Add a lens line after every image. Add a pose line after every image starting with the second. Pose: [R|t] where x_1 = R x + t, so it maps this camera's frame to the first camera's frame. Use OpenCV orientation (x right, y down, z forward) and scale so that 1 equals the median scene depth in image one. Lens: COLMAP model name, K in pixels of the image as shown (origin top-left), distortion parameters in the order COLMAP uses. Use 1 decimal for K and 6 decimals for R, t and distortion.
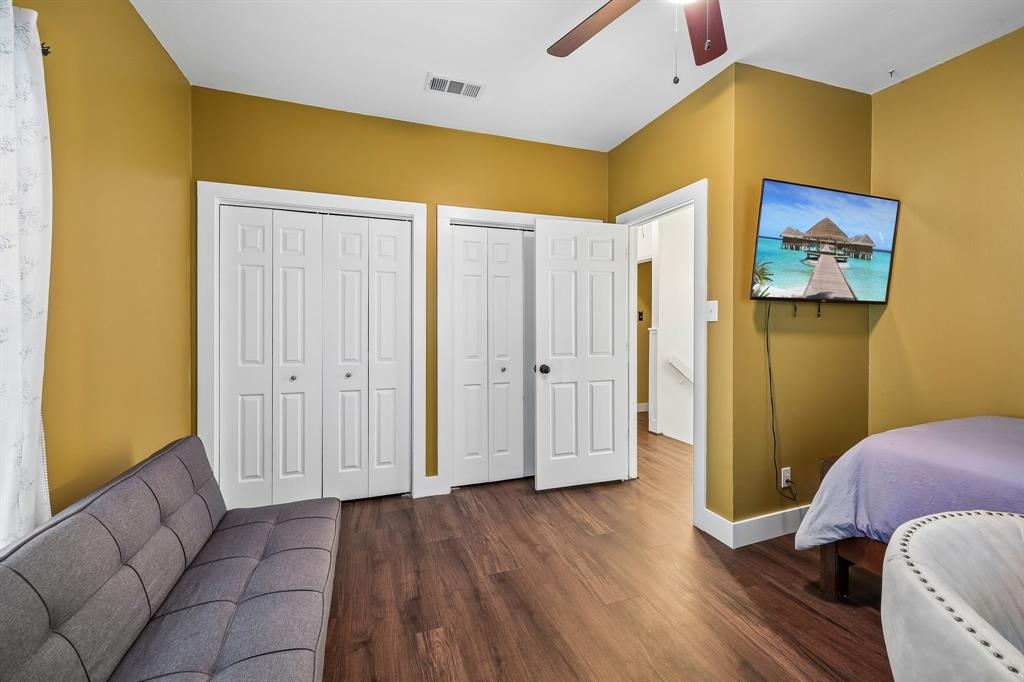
lens RADIAL K [[415.1, 0, 513.6], [0, 415.1, 331.2], [0, 0, 1]] dist [0.000704, 0.000313]
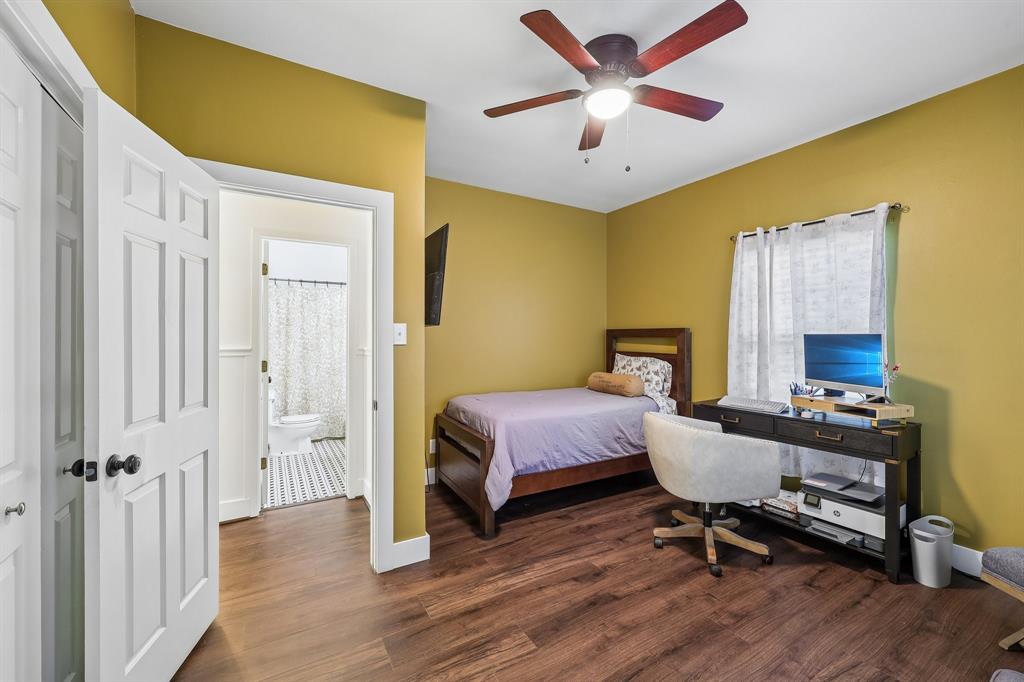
lens RADIAL K [[415.1, 0, 513.9], [0, 415.1, 341.1], [0, 0, 1]] dist [0.000704, 0.000313]
pose [[-0.207826, -0.000465, 0.978166, -0.527017], [0.012235, 0.999920, 0.003075, -0.031860], [-0.978089, 0.012607, -0.207803, 0.949224]]
